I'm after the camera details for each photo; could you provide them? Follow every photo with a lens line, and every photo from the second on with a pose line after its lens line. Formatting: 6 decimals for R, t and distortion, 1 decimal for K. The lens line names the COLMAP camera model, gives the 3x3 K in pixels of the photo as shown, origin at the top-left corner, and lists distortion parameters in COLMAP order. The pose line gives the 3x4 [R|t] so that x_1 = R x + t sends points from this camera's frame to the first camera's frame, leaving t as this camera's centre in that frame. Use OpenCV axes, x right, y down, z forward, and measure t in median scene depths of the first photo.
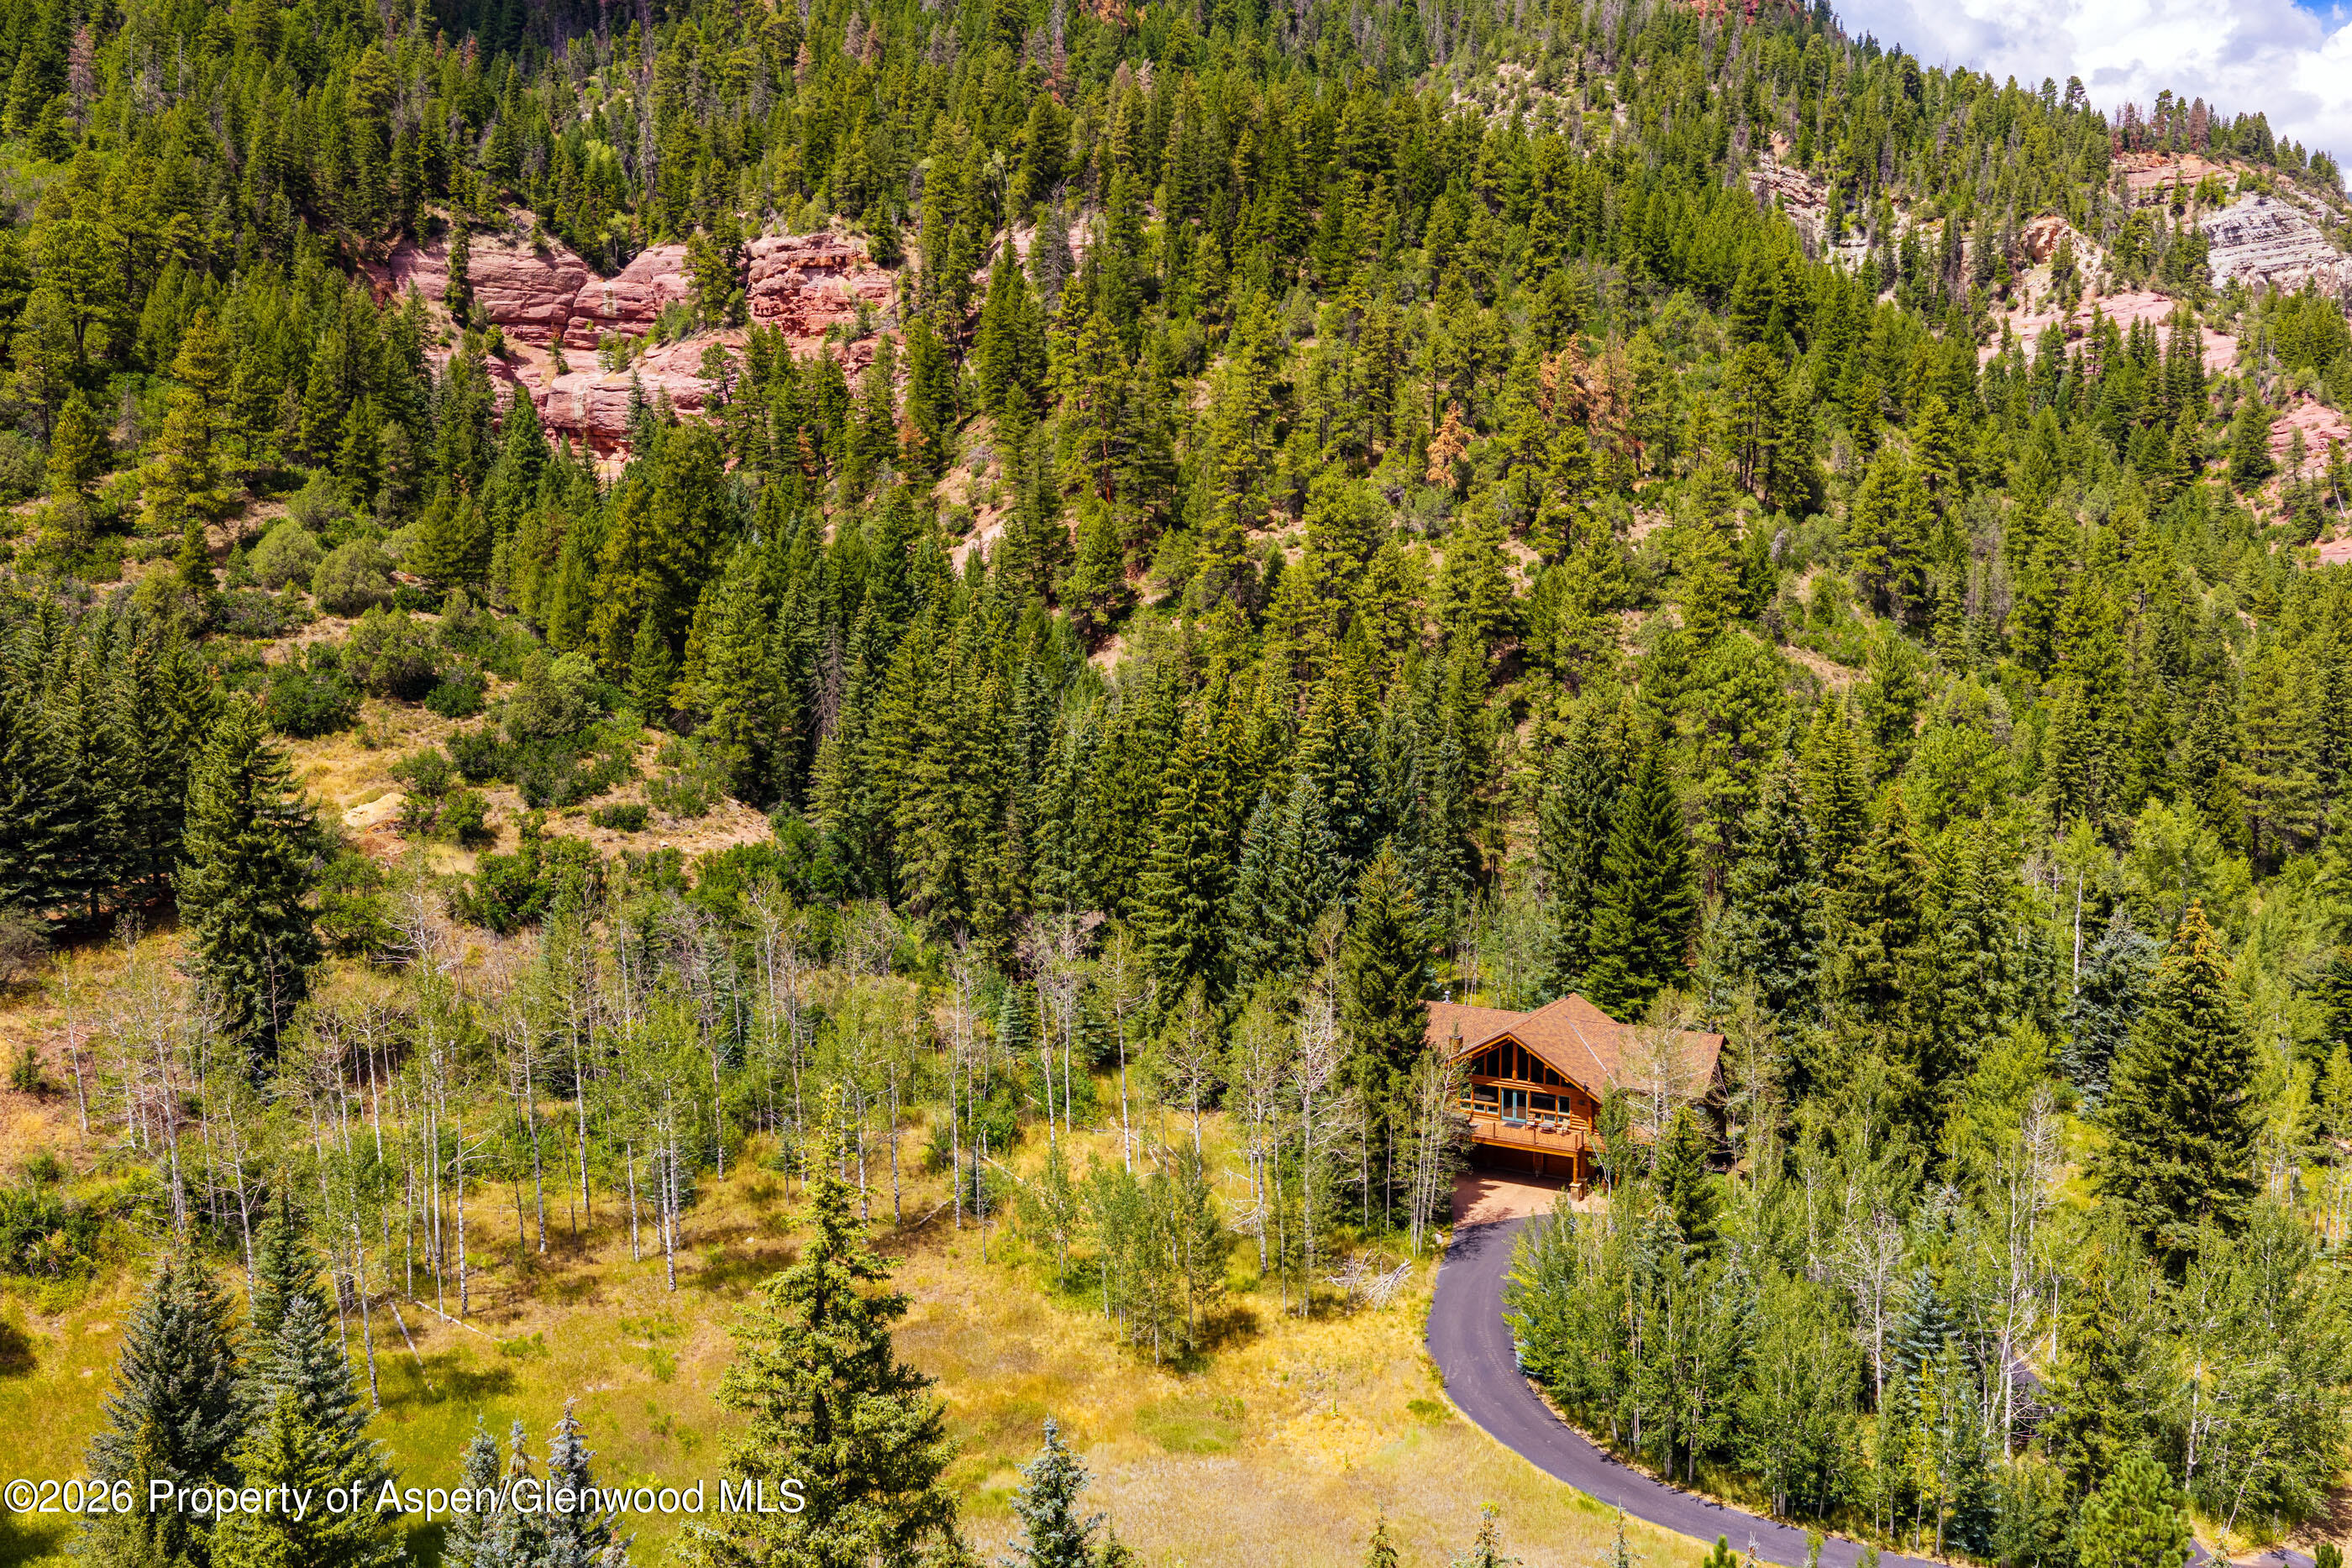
lens RADIAL K [[1930.8, 0, 1172.8], [0, 1930.8, 781.8], [0, 0, 1]] dist [-0.000659, -0.007594]
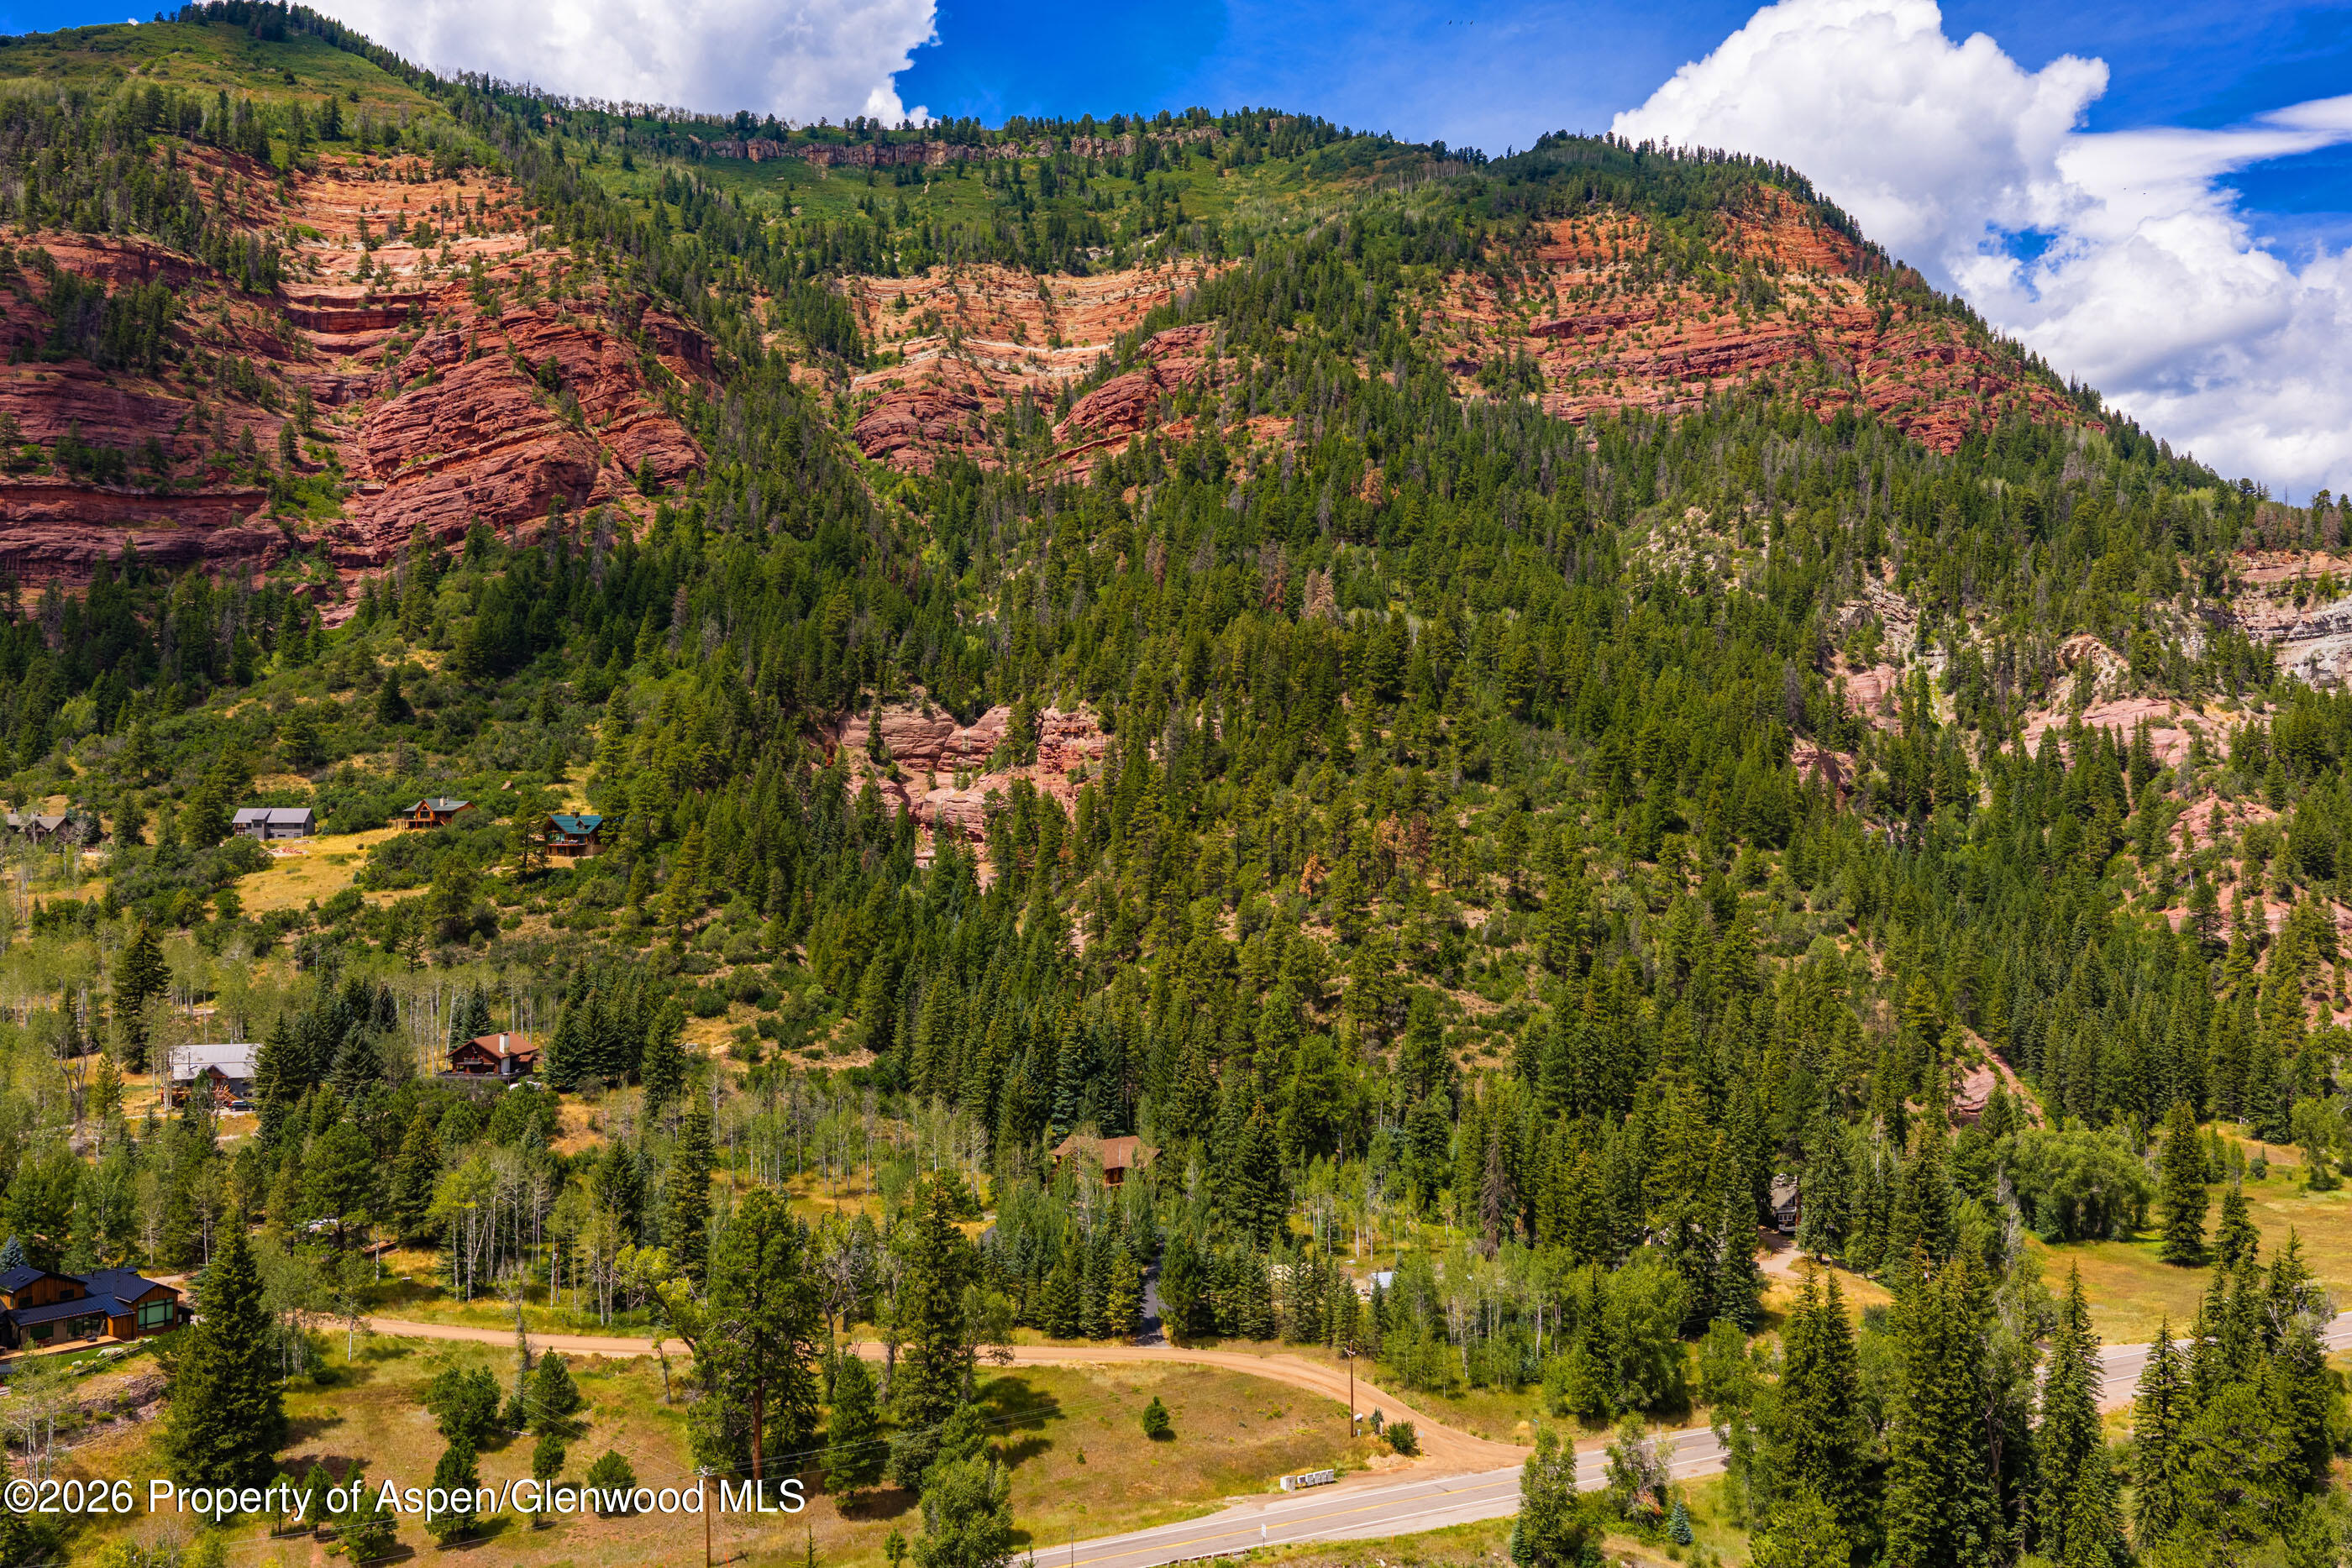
lens RADIAL K [[1930.8, 0, 1178.5], [0, 1930.8, 788.0], [0, 0, 1]] dist [-0.000659, -0.007594]
pose [[0.964288, 0.000549, -0.264856, 0.315710], [-0.037840, 0.990025, -0.135716, -0.000625], [0.262140, 0.140891, 0.954690, -0.498226]]
